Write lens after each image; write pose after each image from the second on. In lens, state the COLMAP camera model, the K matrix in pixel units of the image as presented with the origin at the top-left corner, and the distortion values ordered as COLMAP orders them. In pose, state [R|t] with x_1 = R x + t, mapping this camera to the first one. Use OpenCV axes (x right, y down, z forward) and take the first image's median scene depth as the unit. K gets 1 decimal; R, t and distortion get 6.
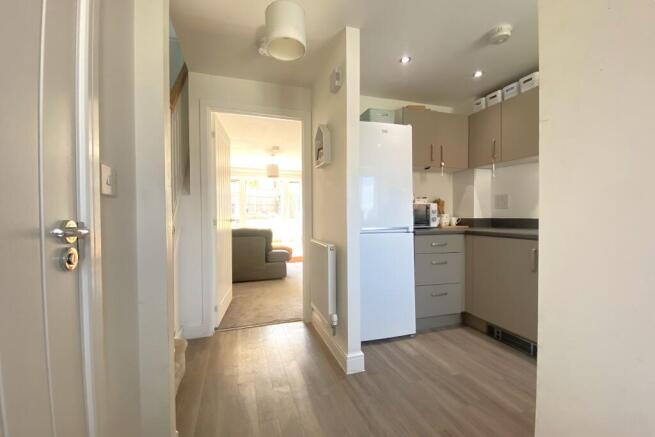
lens RADIAL K [[274.6, 0, 327.5], [0, 274.6, 218.5], [0, 0, 1]] dist [-0.022604, -0.000164]
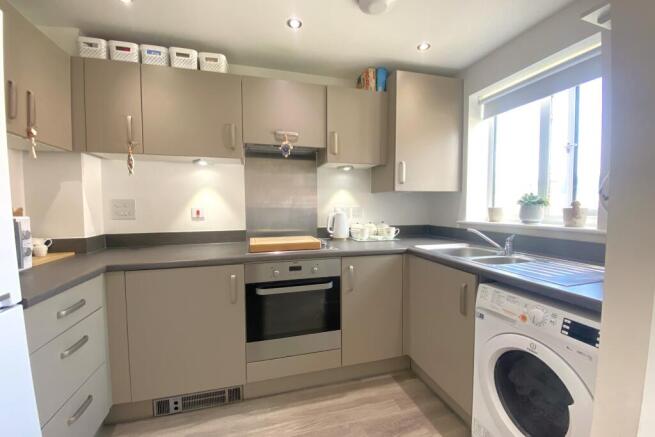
lens RADIAL K [[274.6, 0, 327.5], [0, 274.6, 218.5], [0, 0, 1]] dist [-0.022604, -0.000164]
pose [[0.028406, -0.039817, 0.998803, -0.026181], [0.018939, 0.999048, 0.039288, -0.059234], [-0.999417, 0.017800, 0.029133, 0.485328]]
